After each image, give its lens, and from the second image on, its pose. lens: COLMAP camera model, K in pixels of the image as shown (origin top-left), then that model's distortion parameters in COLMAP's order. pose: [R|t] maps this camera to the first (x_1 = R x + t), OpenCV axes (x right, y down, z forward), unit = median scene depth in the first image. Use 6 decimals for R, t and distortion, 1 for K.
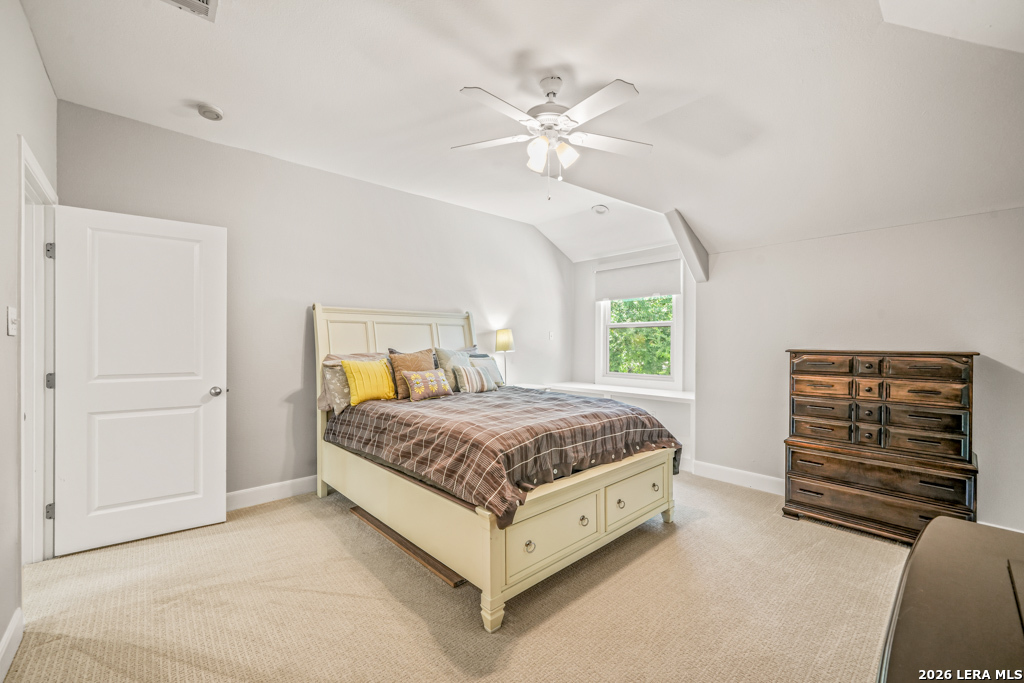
lens RADIAL K [[413.6, 0, 512.3], [0, 413.6, 345.0], [0, 0, 1]] dist [0.001506, 0.000136]
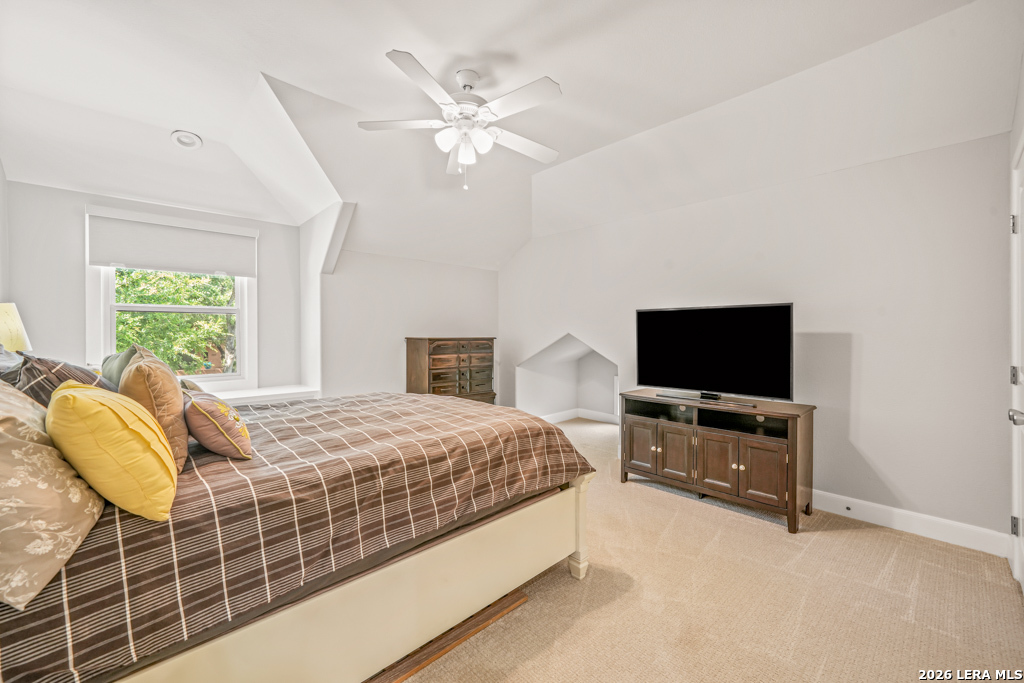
lens RADIAL K [[413.6, 0, 512.6], [0, 413.6, 334.0], [0, 0, 1]] dist [0.001506, 0.000136]
pose [[-0.002795, -0.003734, 0.999989, -0.803372], [0.007375, 0.999966, 0.003755, -0.004988], [-0.999969, 0.007386, -0.002767, 0.784884]]
